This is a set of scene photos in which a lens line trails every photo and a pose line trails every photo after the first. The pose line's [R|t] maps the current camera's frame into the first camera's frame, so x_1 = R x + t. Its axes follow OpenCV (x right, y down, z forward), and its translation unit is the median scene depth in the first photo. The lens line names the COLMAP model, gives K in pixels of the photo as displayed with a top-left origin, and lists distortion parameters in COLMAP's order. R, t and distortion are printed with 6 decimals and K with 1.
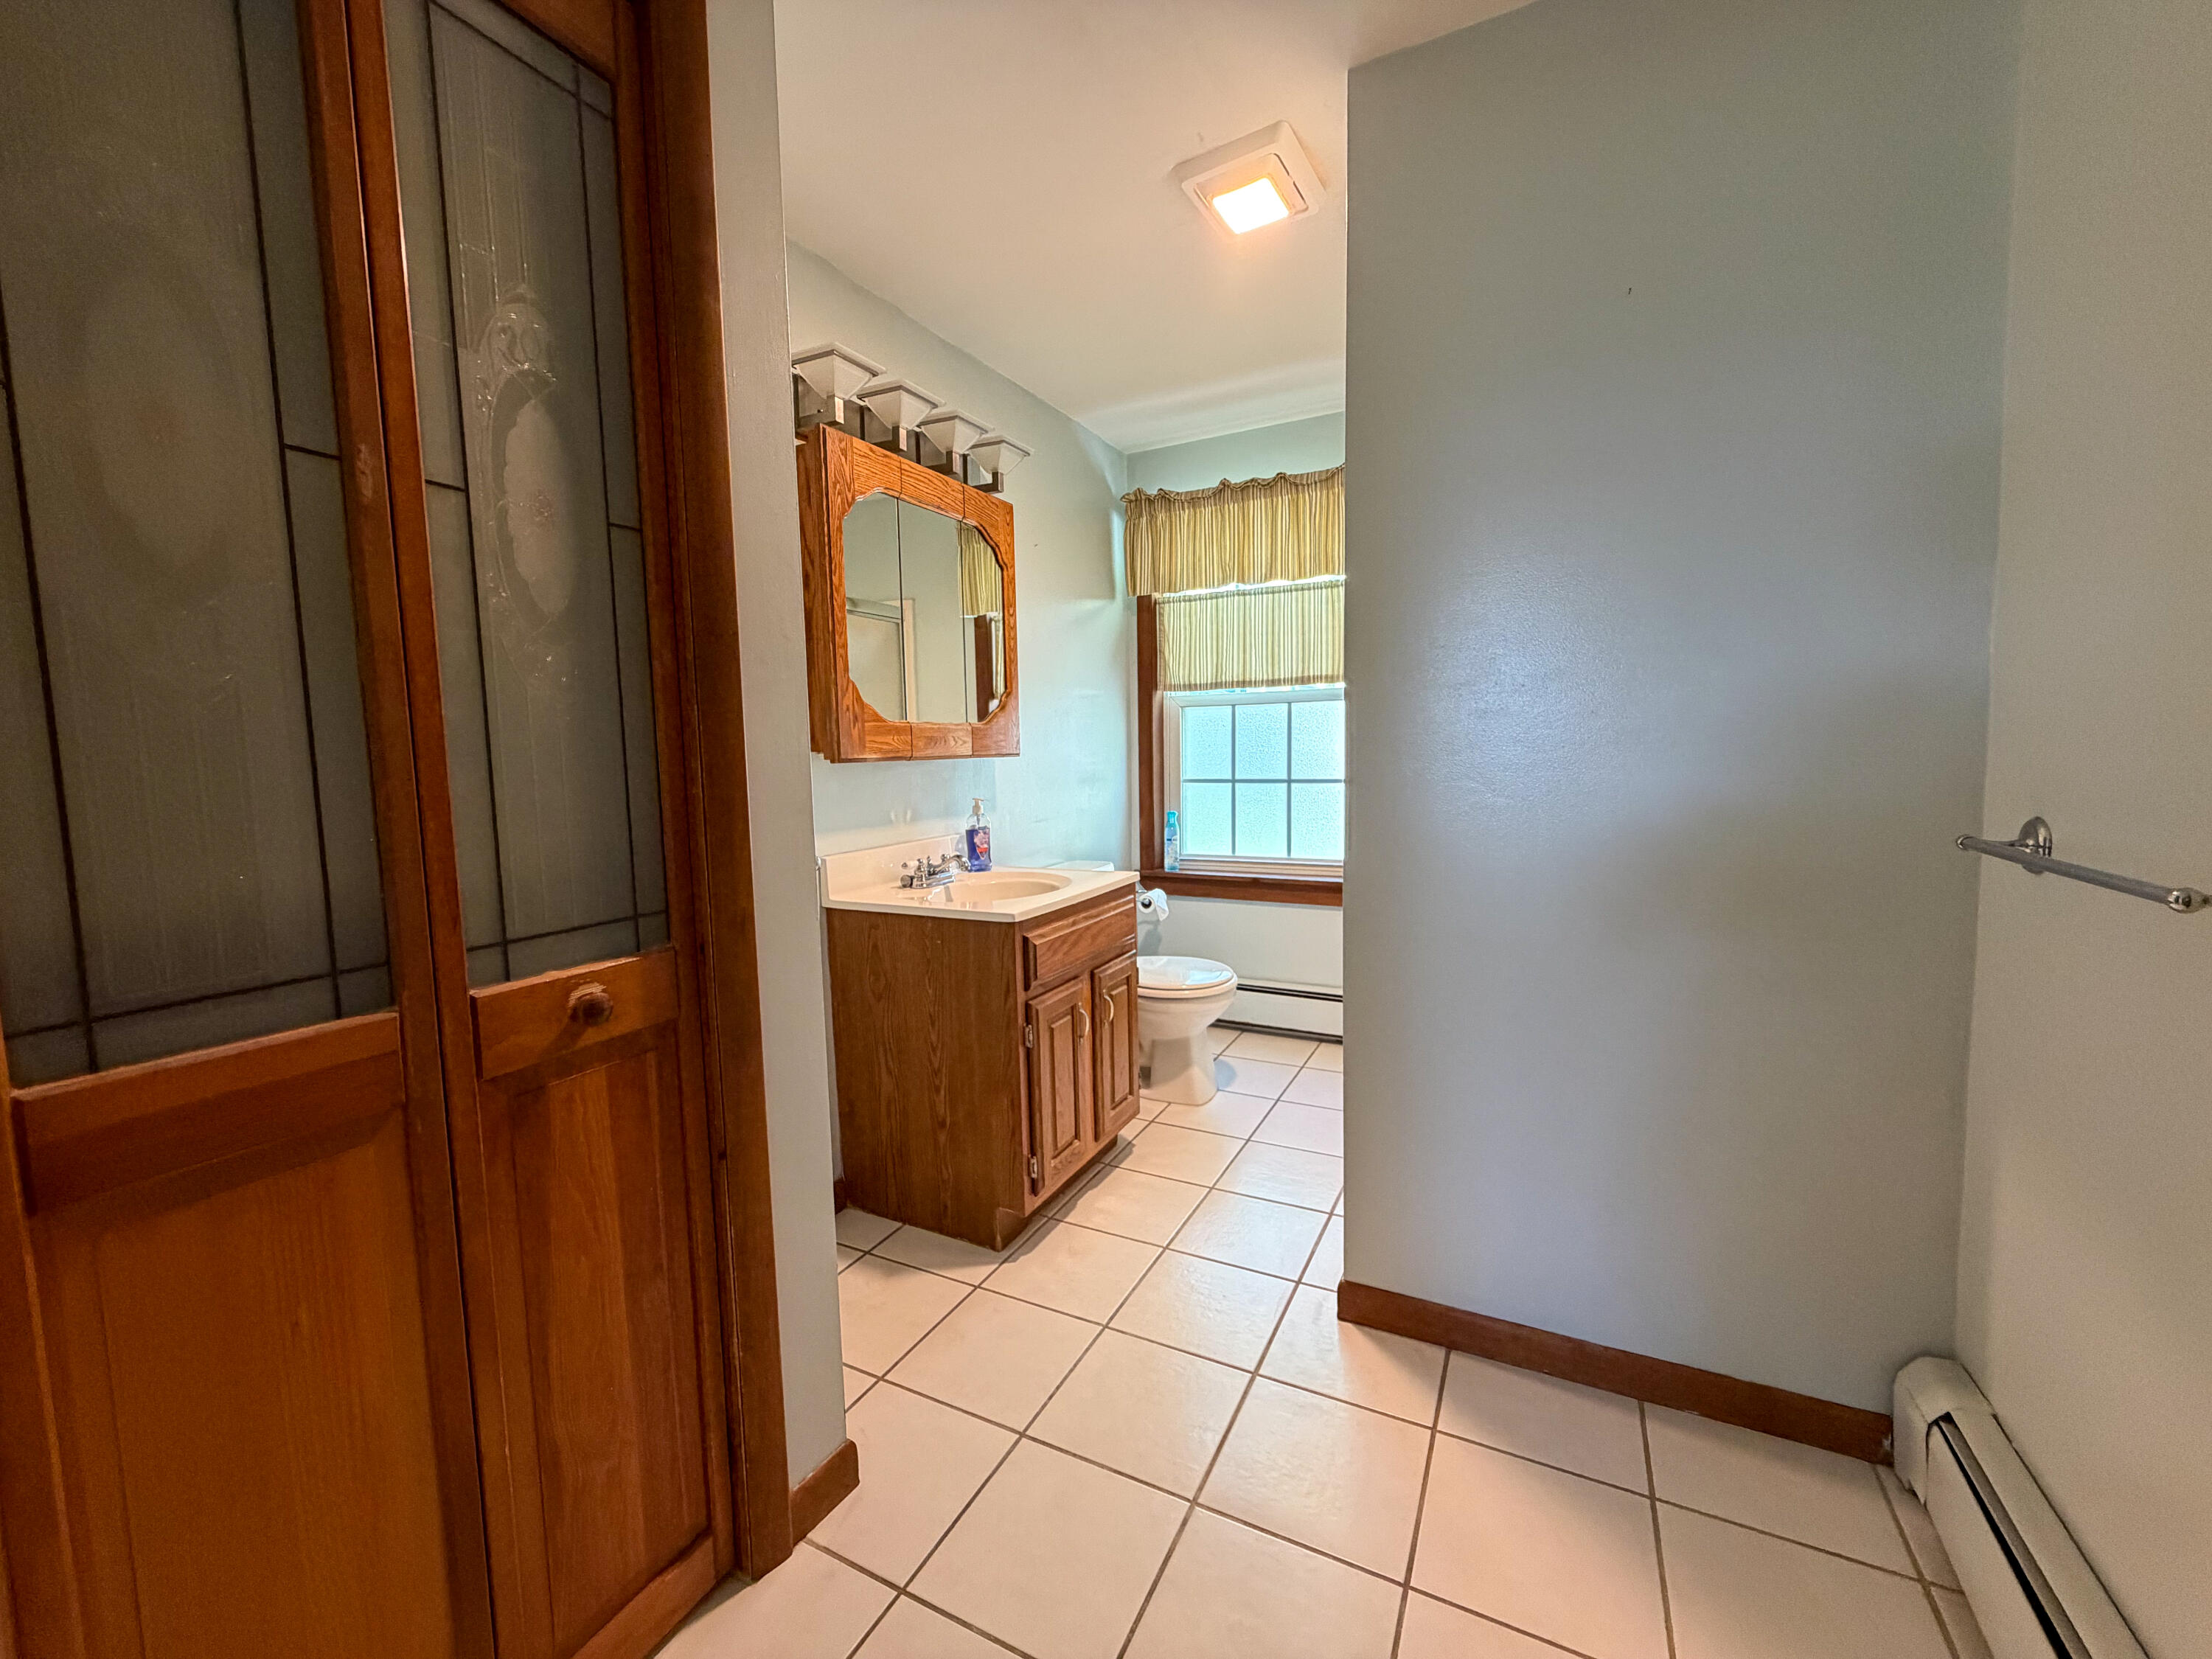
lens RADIAL K [[880.6, 0, 1108.1], [0, 880.6, 830.6], [0, 0, 1]] dist [-0.001395, 0.001054]
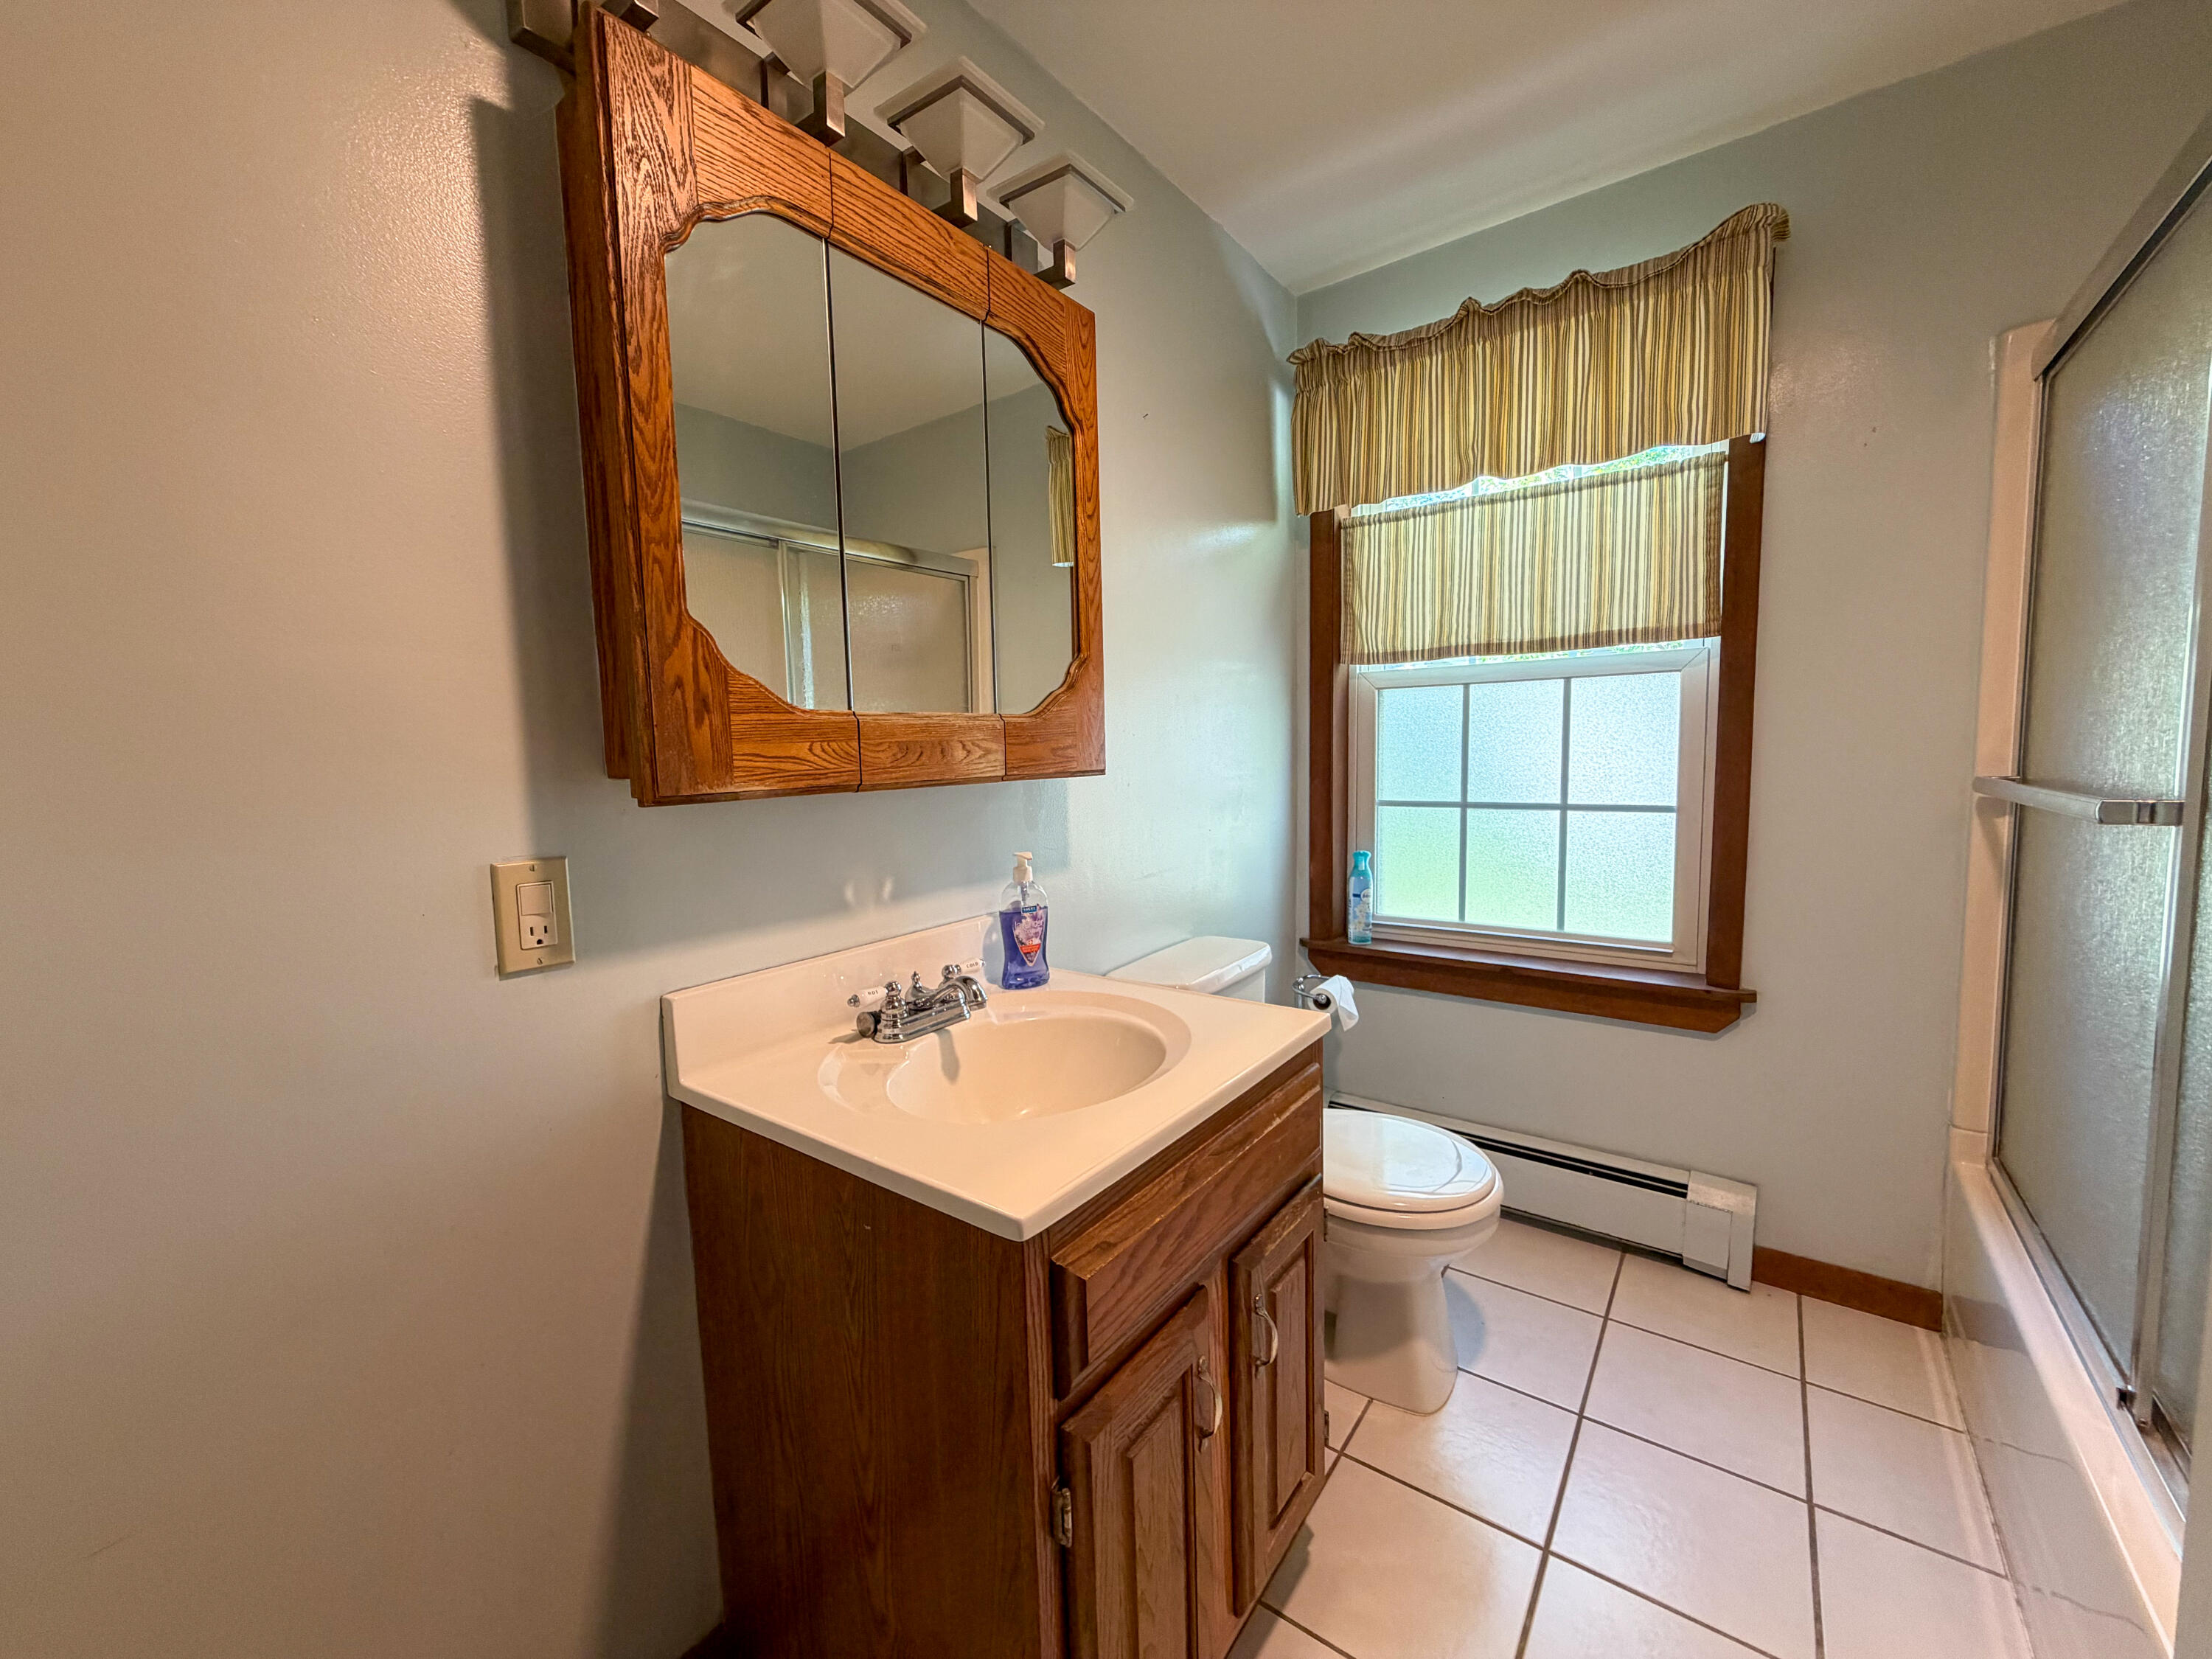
lens RADIAL K [[880.6, 0, 1091.1], [0, 880.6, 826.1], [0, 0, 1]] dist [-0.001395, 0.001054]
pose [[0.983554, 0.011794, -0.180230, -0.008063], [-0.011889, 0.999929, 0.000553, -0.049041], [0.180224, 0.001599, 0.983624, 0.425960]]
